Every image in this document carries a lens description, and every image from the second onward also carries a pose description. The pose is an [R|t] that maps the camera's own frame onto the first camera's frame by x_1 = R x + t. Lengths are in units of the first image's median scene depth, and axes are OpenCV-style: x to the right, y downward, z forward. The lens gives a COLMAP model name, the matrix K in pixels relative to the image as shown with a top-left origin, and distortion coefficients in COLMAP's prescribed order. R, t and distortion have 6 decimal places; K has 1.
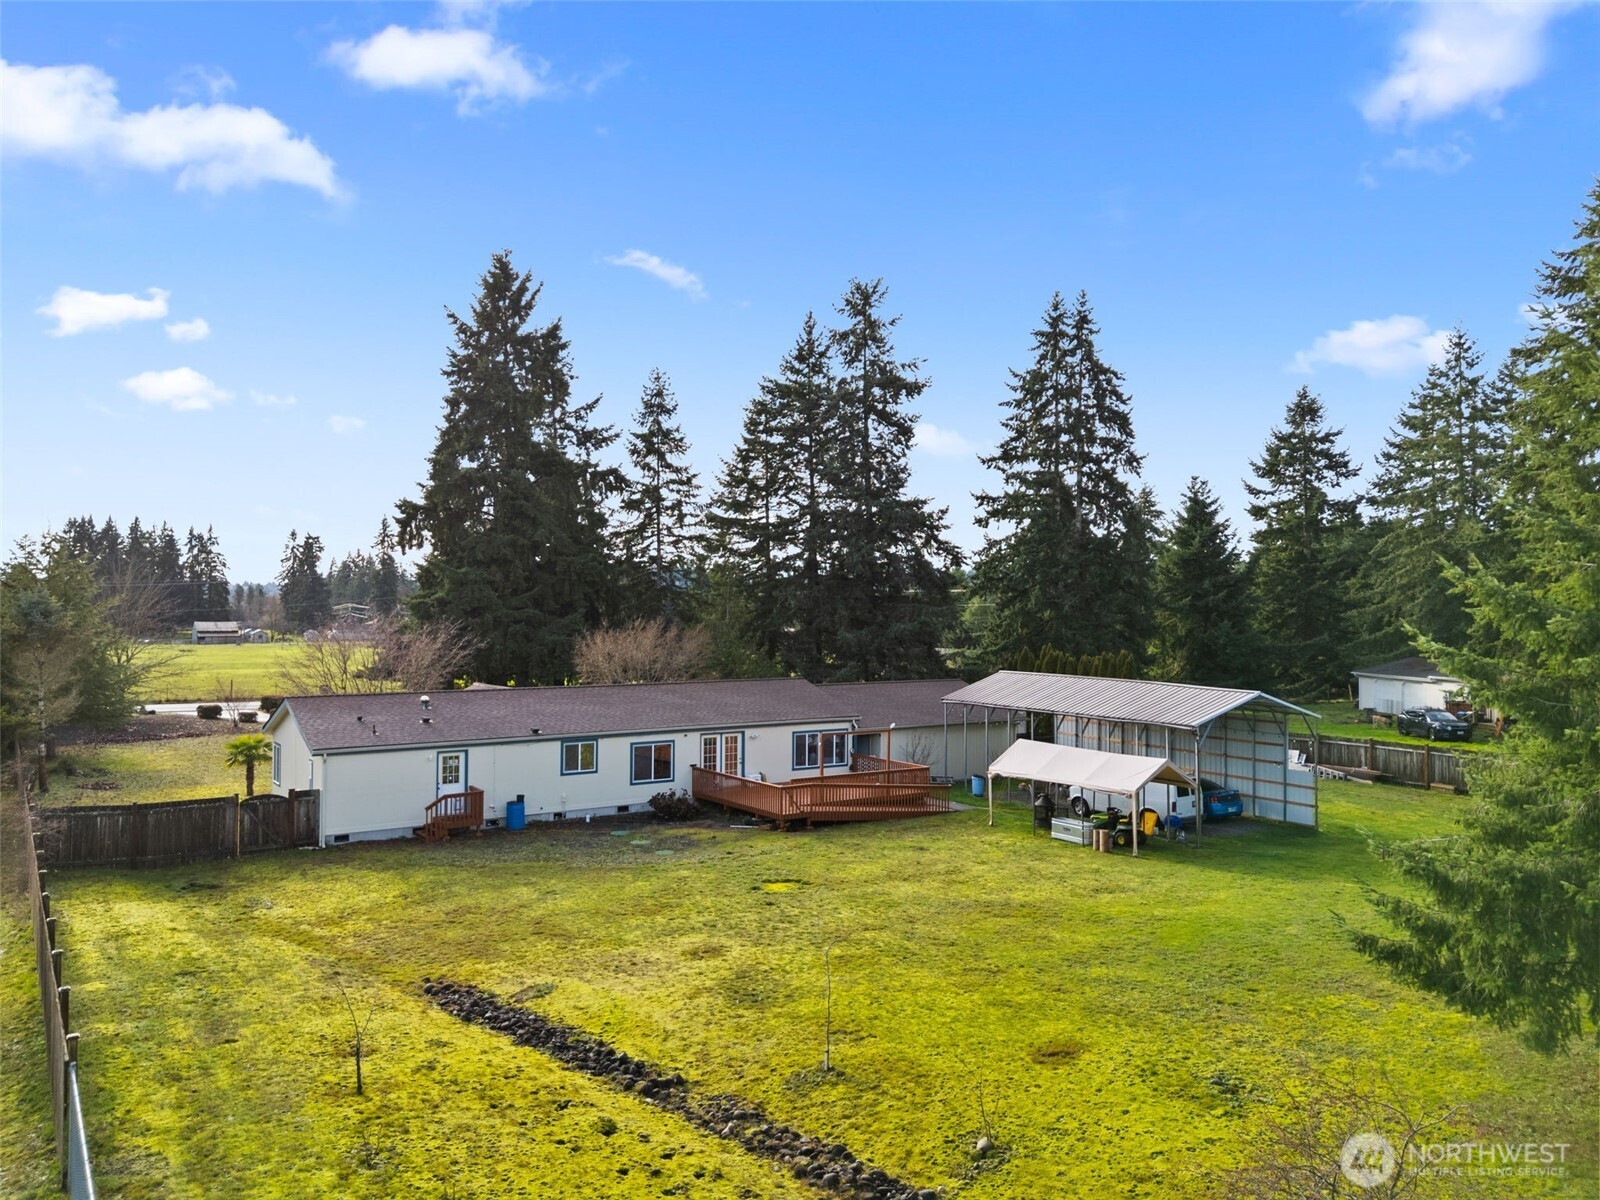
lens RADIAL K [[1189.7, 0, 800.0], [0, 1189.7, 600.0], [0, 0, 1]] dist [0.052081, -0.003298]
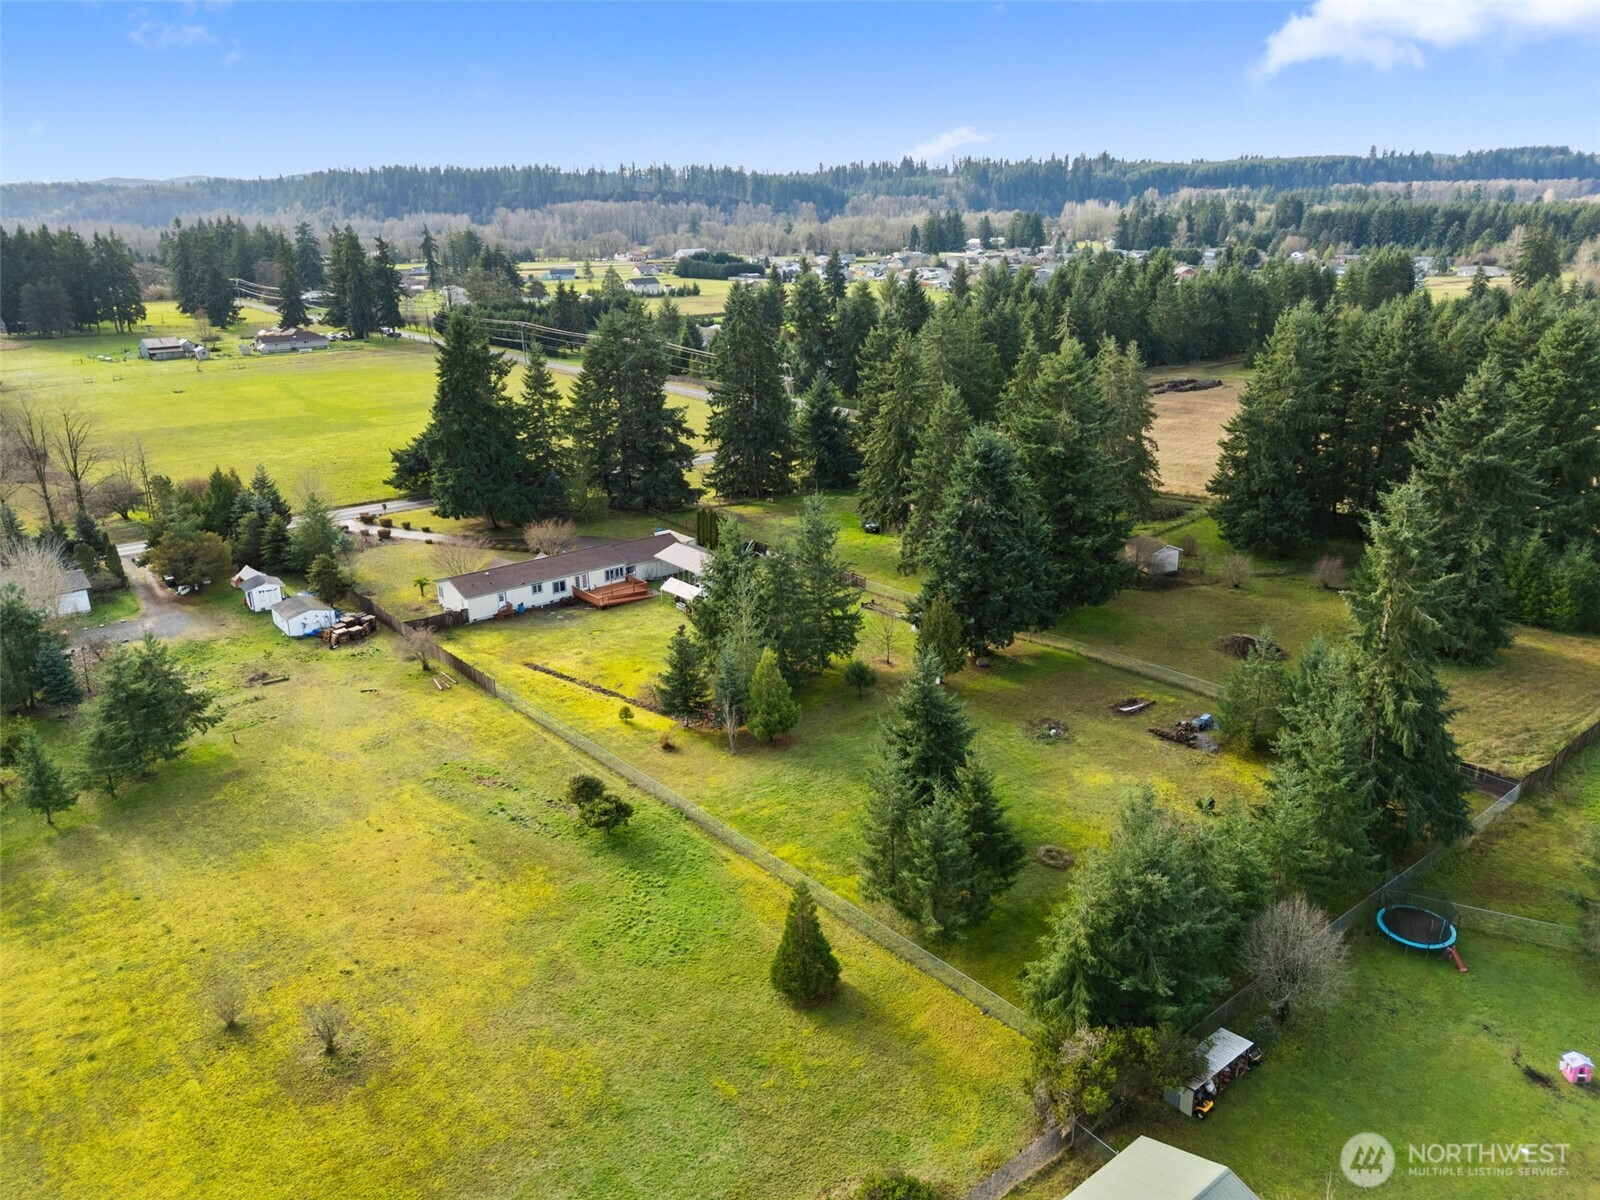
lens RADIAL K [[1153.9, 0, 800.0], [0, 1153.9, 600.0], [0, 0, 1]] dist [0.104103, -0.000231]
pose [[0.994031, -0.052037, 0.095889, 0.242905], [0.017775, 0.944425, 0.328247, -0.933850], [-0.107641, -0.324583, 0.939712, -2.238669]]
